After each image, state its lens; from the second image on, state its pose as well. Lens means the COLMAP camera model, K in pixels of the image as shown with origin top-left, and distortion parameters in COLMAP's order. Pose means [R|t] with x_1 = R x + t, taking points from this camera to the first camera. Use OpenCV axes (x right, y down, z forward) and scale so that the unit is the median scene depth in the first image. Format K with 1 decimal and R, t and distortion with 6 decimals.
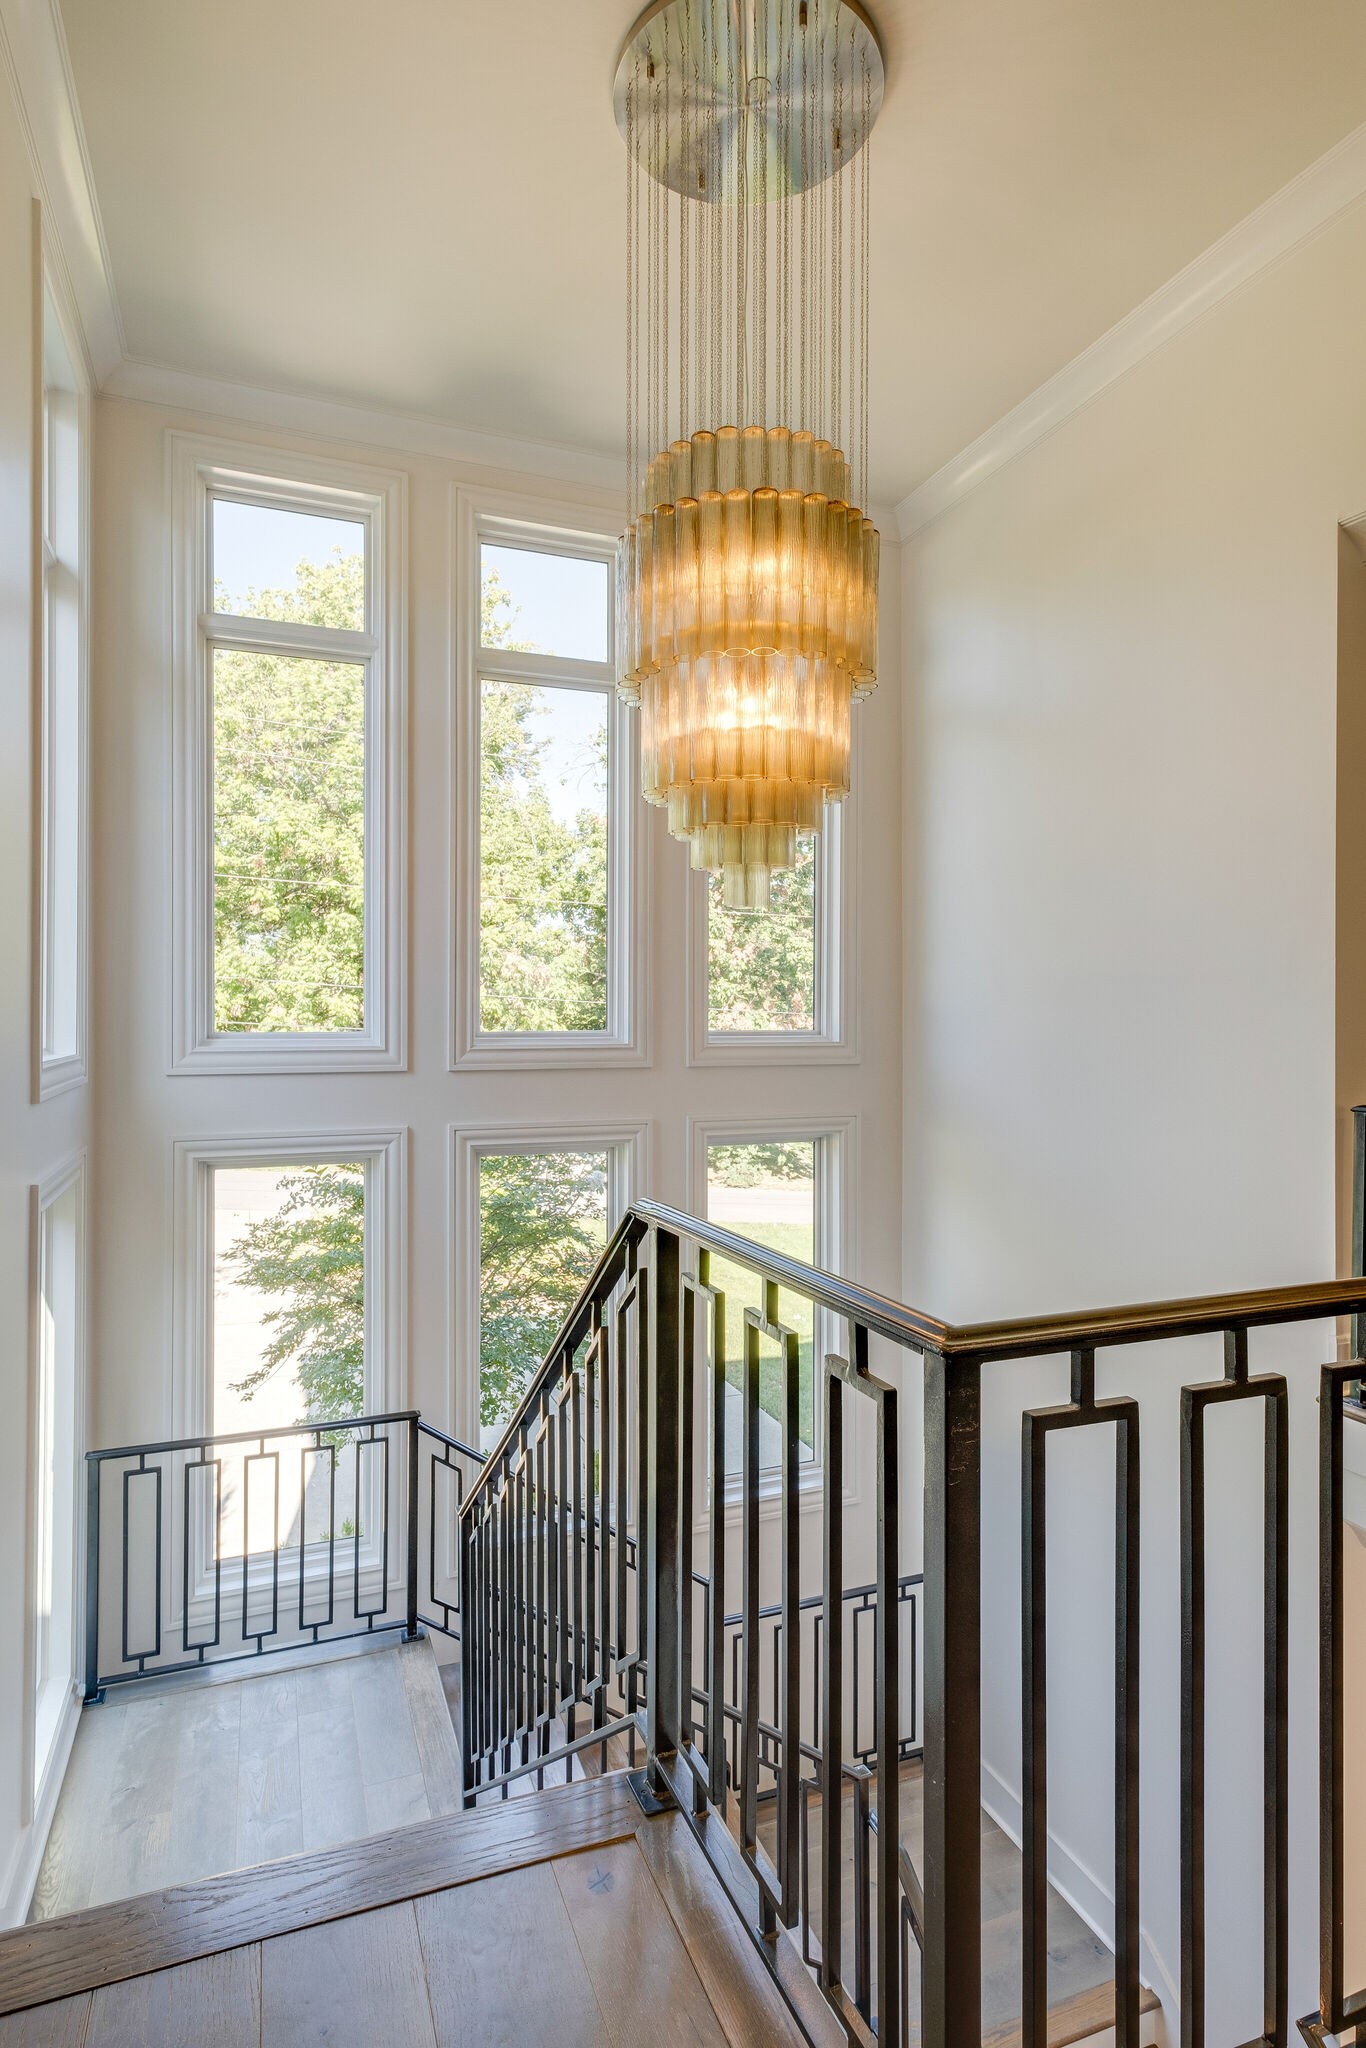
lens RADIAL K [[1053.8, 0, 674.3], [0, 1053.8, 1018.8], [0, 0, 1]] dist [0.024280, -0.000151]
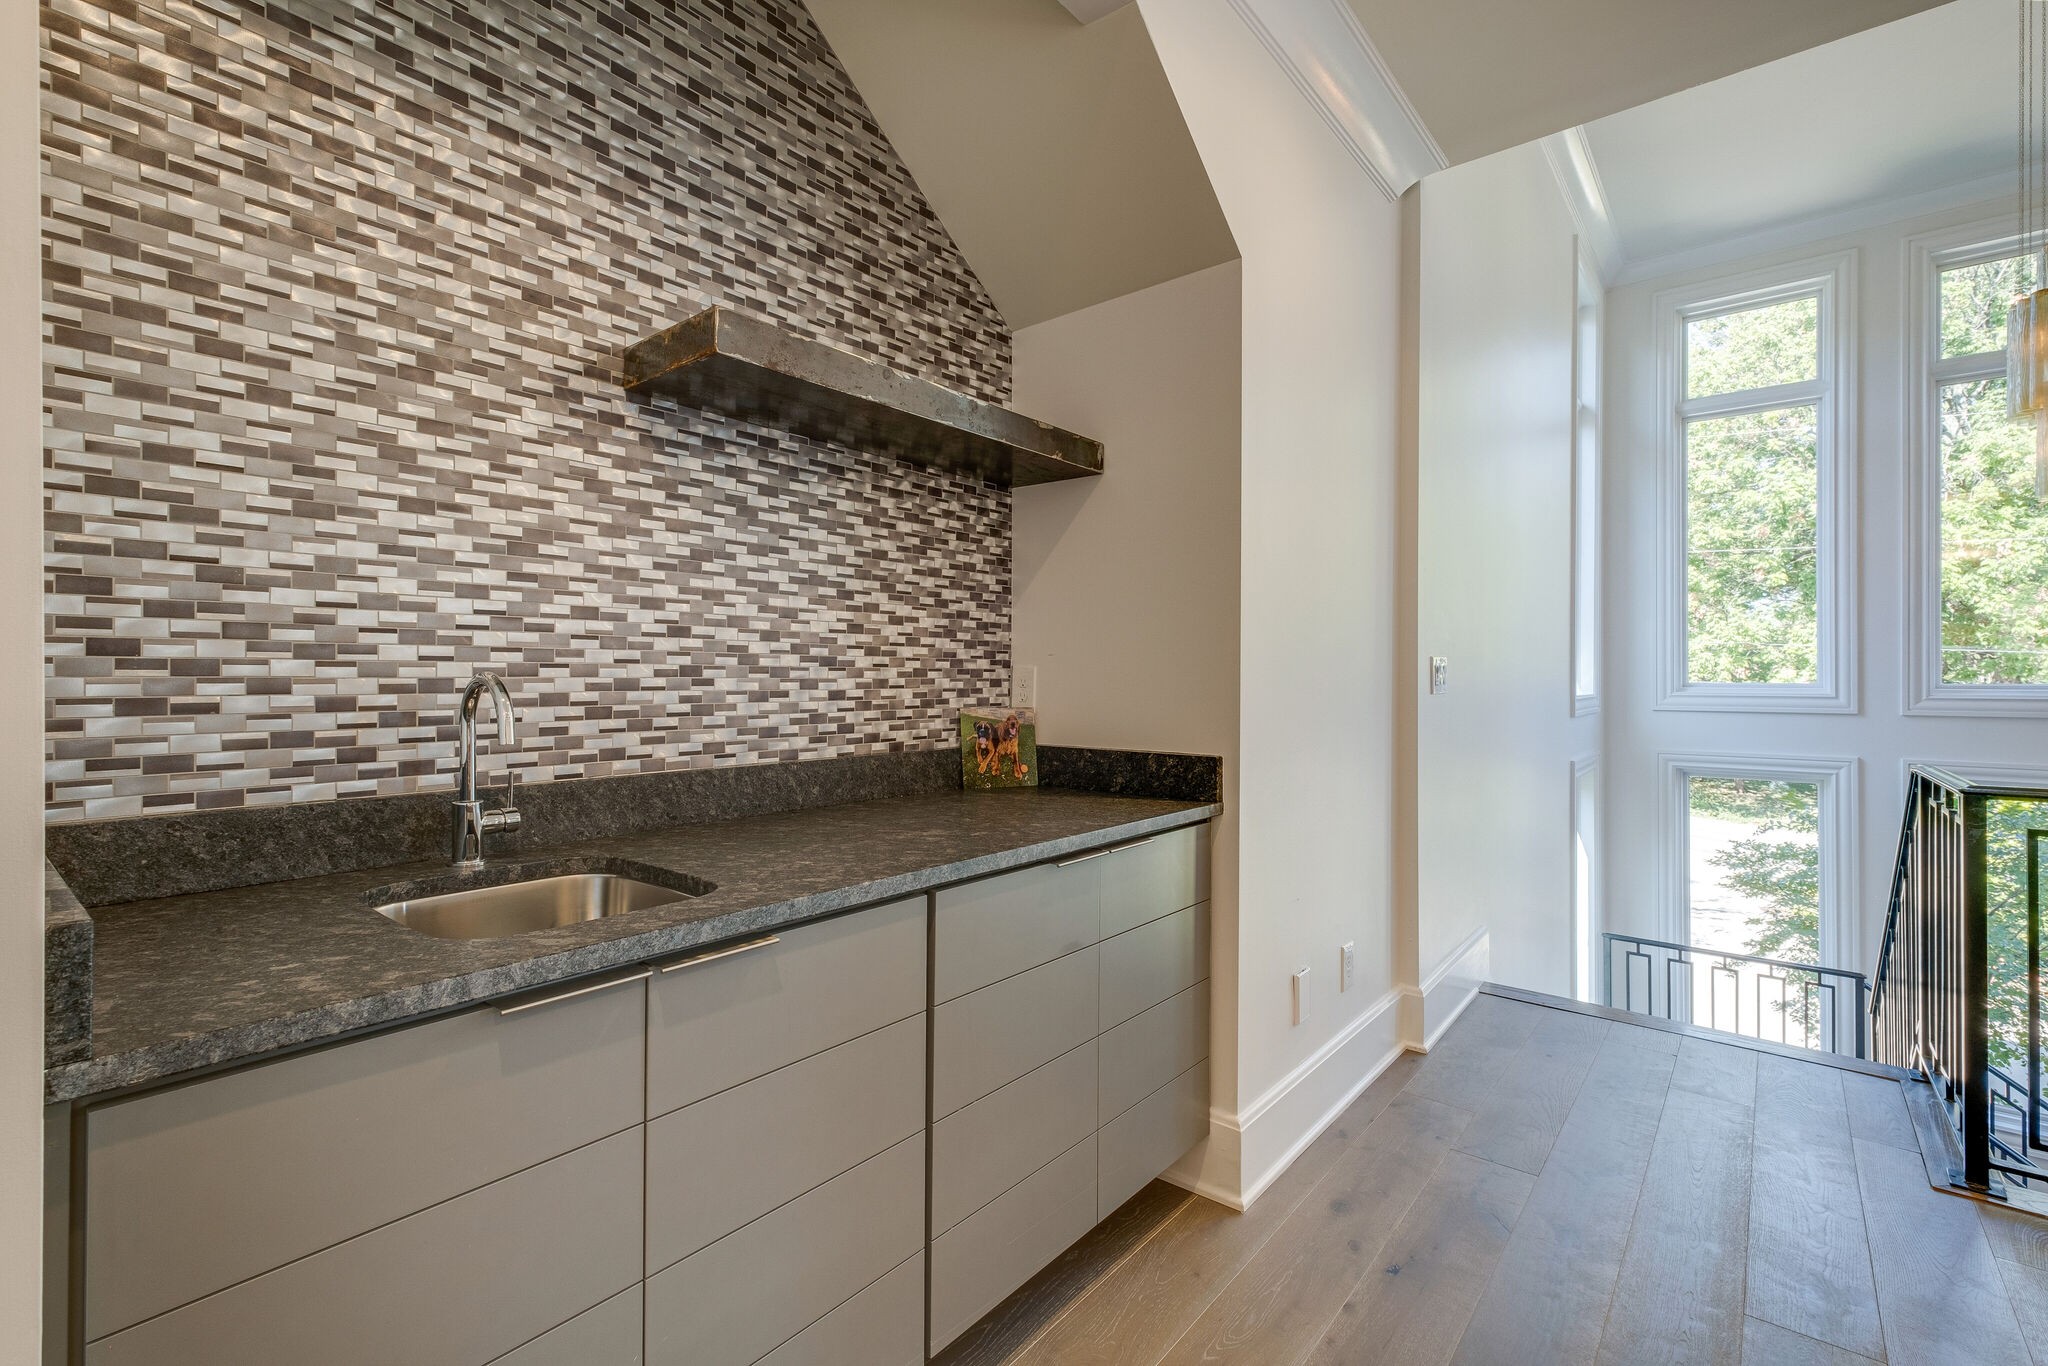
lens RADIAL K [[922.6, 0, 1023.6], [0, 922.6, 672.4], [0, 0, 1]] dist [0.001431, 0.000026]
pose [[0.488703, -0.008454, -0.872409, 0.229515], [-0.001731, 0.999942, -0.010660, 0.013287], [0.872448, 0.006720, 0.488660, -0.425780]]
